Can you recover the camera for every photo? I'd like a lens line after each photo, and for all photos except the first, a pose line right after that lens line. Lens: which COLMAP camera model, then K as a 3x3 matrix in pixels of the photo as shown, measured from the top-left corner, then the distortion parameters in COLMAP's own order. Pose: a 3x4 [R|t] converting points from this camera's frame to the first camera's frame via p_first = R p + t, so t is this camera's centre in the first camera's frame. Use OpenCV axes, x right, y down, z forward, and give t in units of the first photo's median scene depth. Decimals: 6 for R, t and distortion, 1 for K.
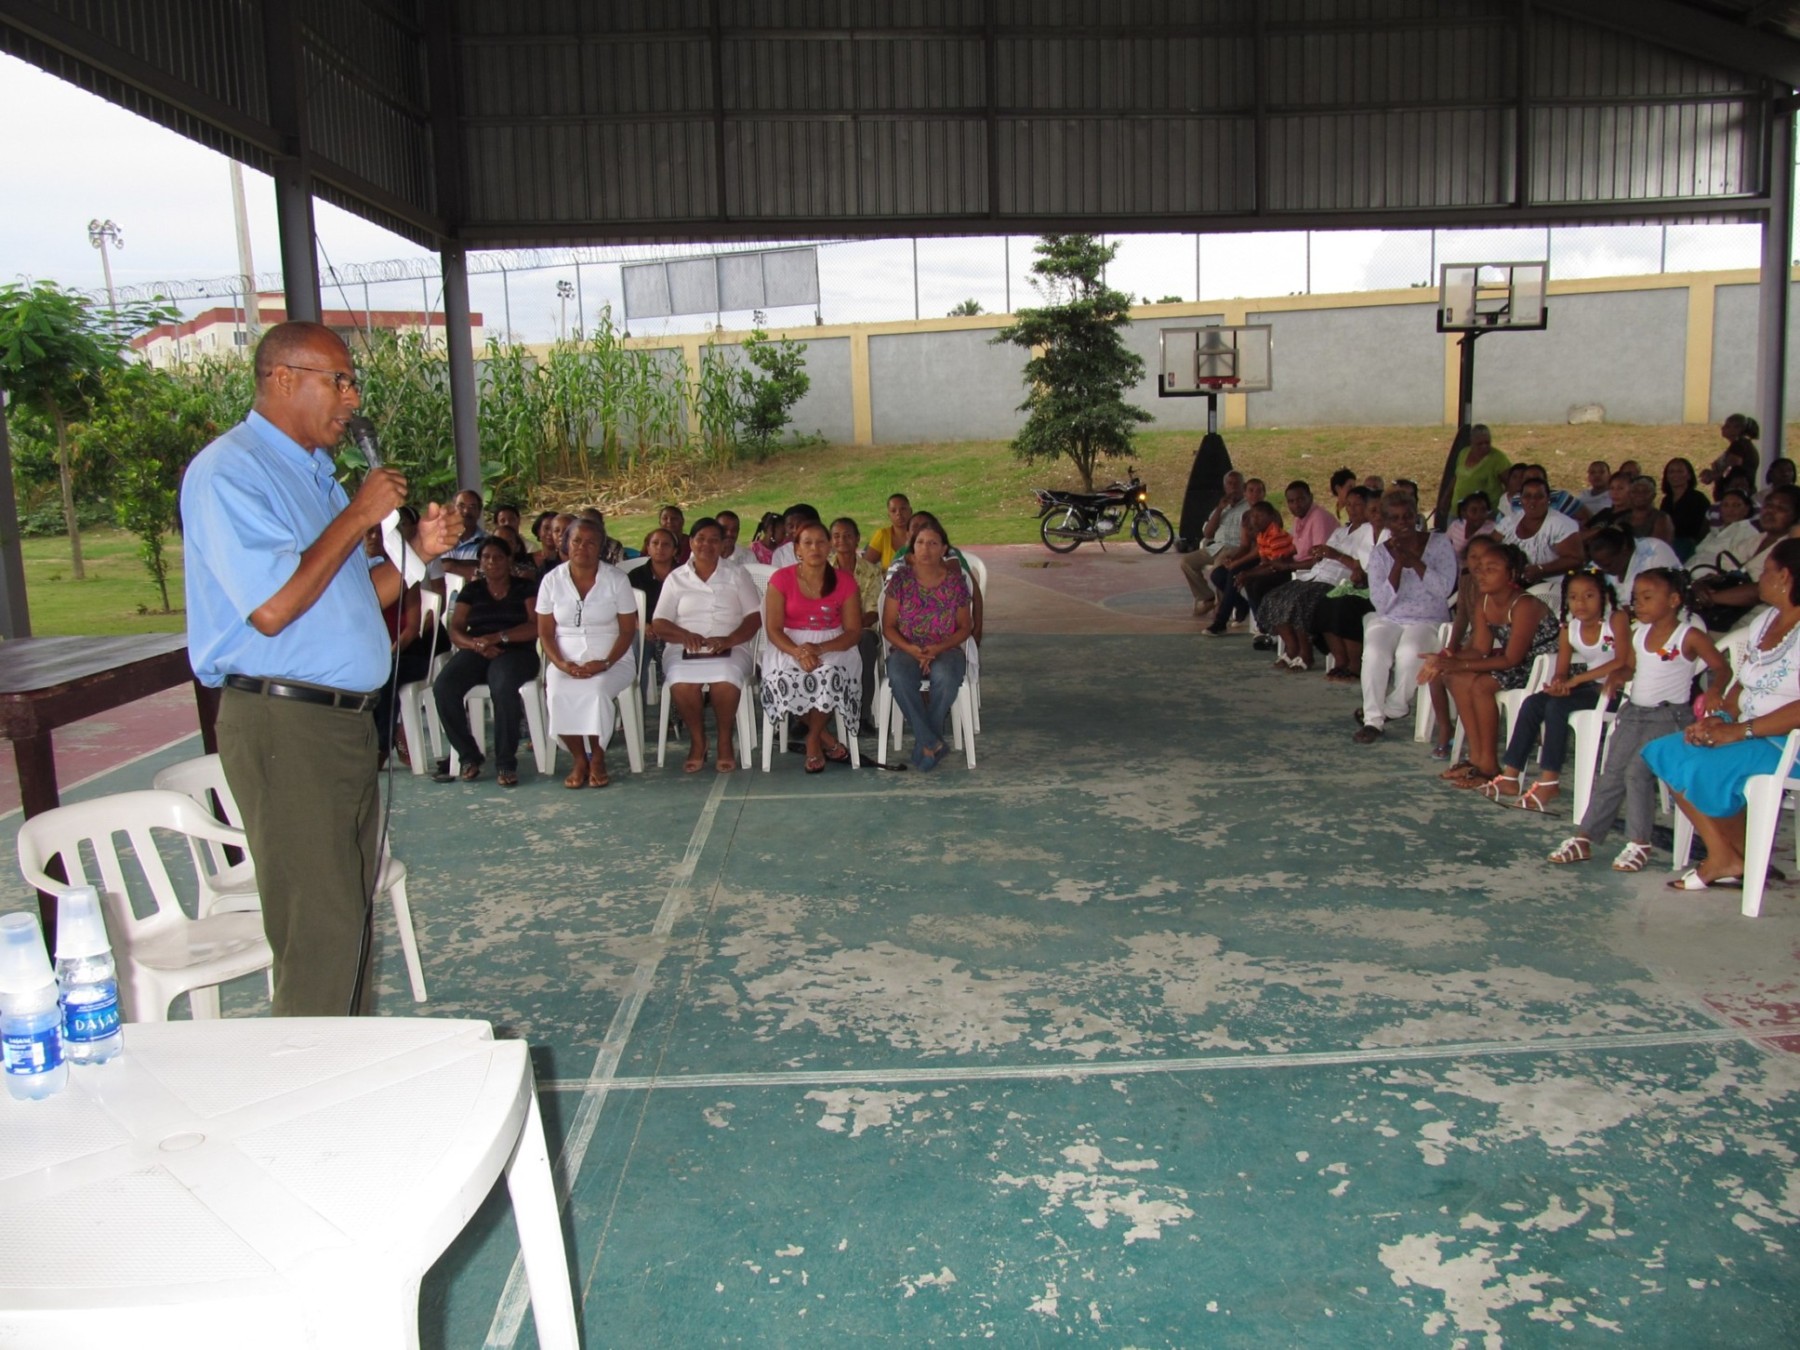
lens RADIAL K [[1467.4, 0, 893.3], [0, 1467.4, 708.7], [0, 0, 1]] dist [-0.078051, 0.042287]
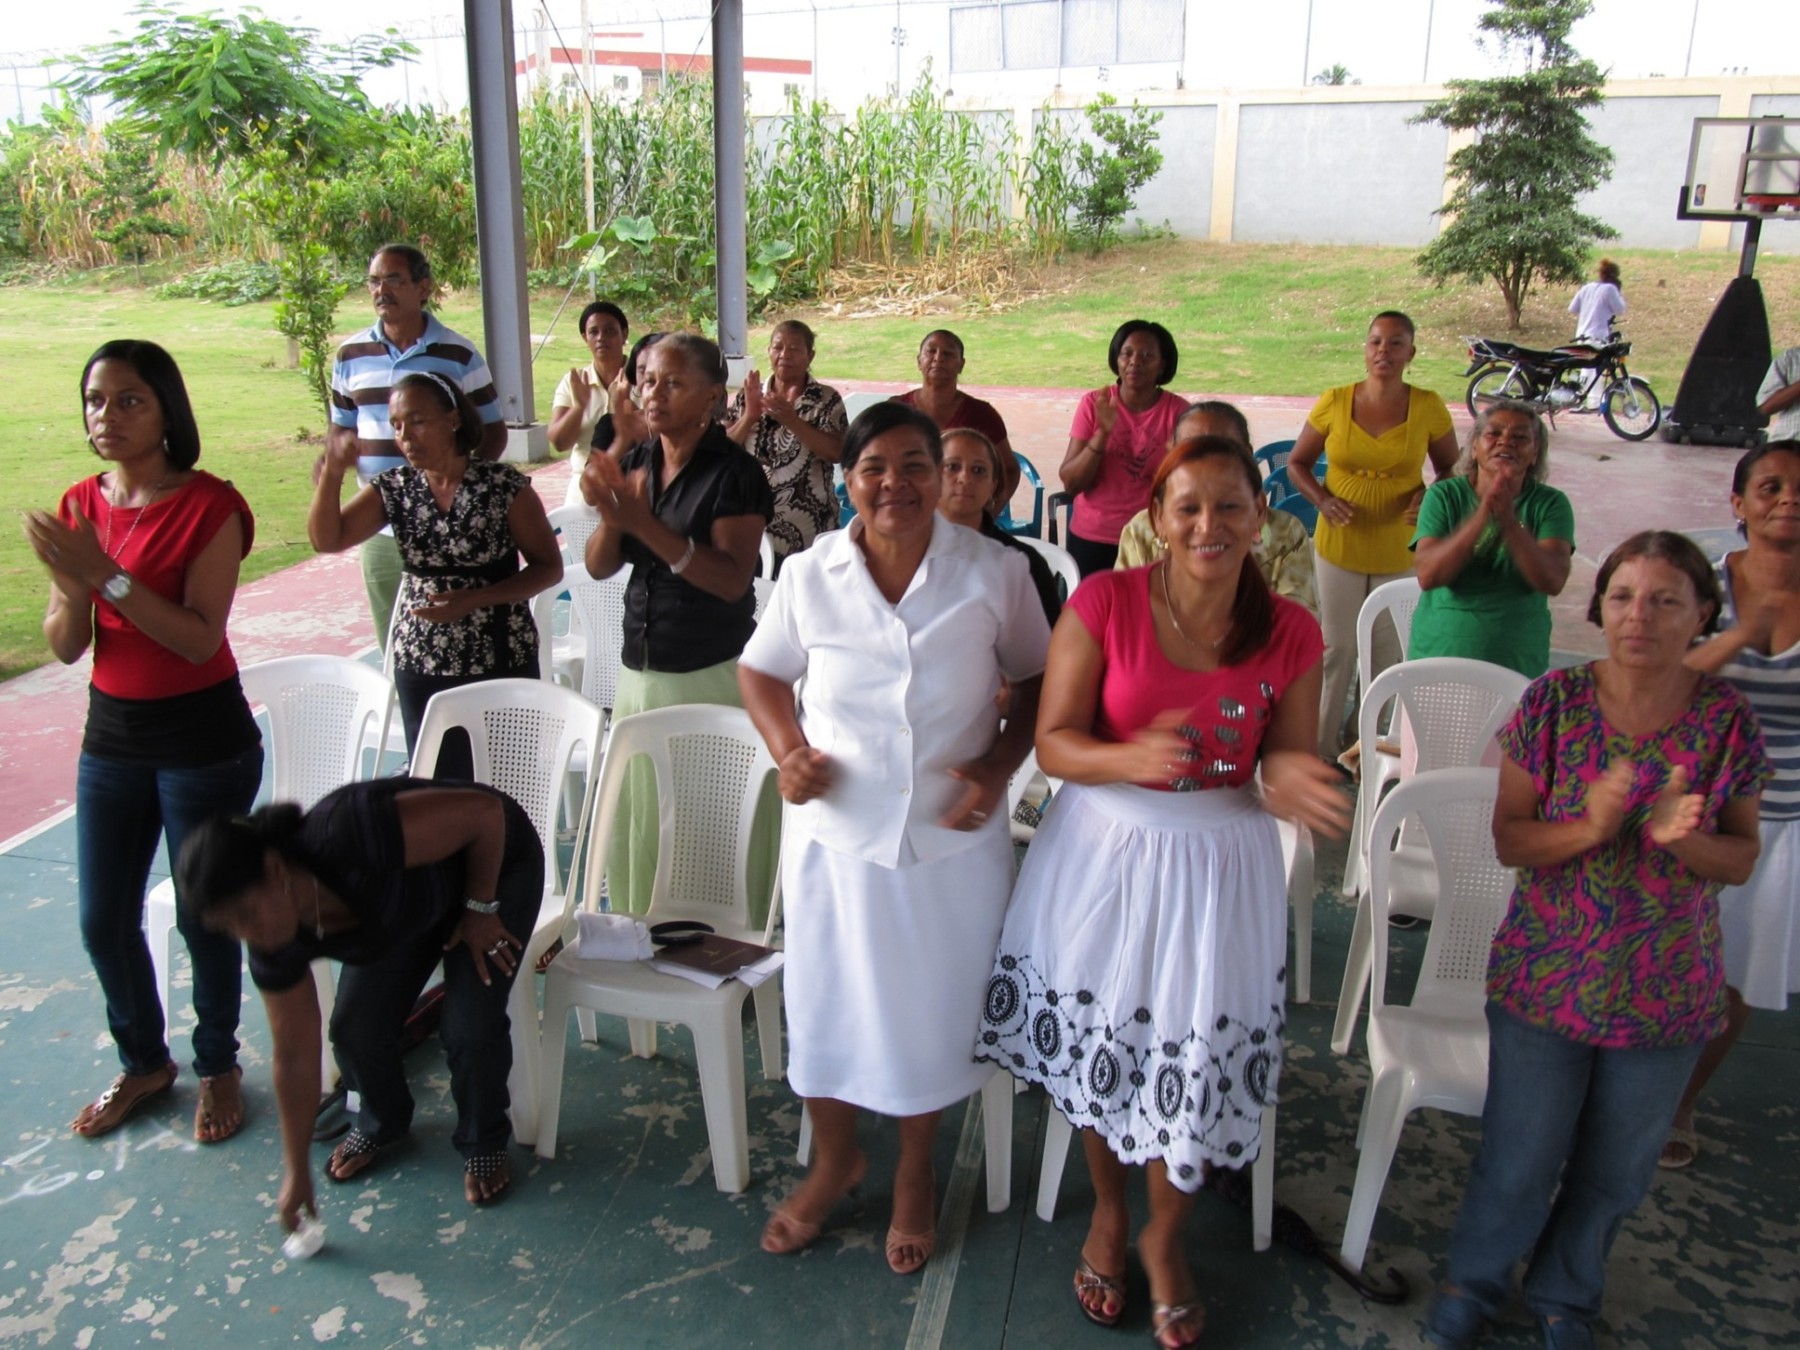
lens RADIAL K [[1445.1, 0, 898.7], [0, 1445.1, 684.9], [0, 0, 1]] dist [-0.052792, 0.007991]
pose [[0.975715, 0.107136, -0.191056, -0.085200], [-0.079115, 0.985712, 0.148705, -0.214729], [0.204258, -0.129978, 0.970250, 0.786408]]
